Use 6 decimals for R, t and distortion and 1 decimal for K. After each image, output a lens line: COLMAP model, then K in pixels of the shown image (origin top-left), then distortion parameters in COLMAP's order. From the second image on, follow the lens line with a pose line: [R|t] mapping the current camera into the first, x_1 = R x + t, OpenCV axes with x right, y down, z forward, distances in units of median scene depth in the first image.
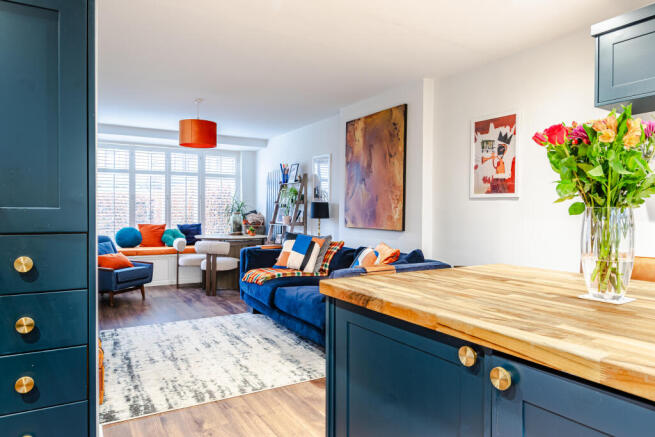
lens RADIAL K [[423.0, 0, 327.5], [0, 423.0, 218.5], [0, 0, 1]] dist [-0.004600, -0.001836]
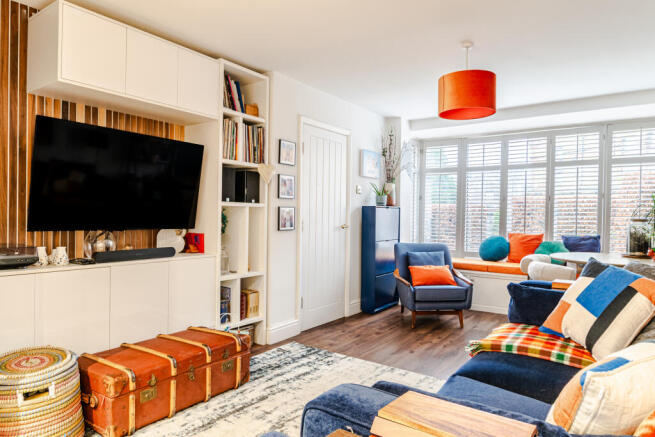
lens RADIAL K [[421.7, 0, 341.8], [0, 421.7, 219.7], [0, 0, 1]] dist [0.000613, 0.027407]
pose [[0.402604, 0.007488, -0.915344, 0.209435], [-0.023861, 0.999713, -0.002317, -0.003182], [0.915063, 0.022774, 0.402667, 0.551324]]
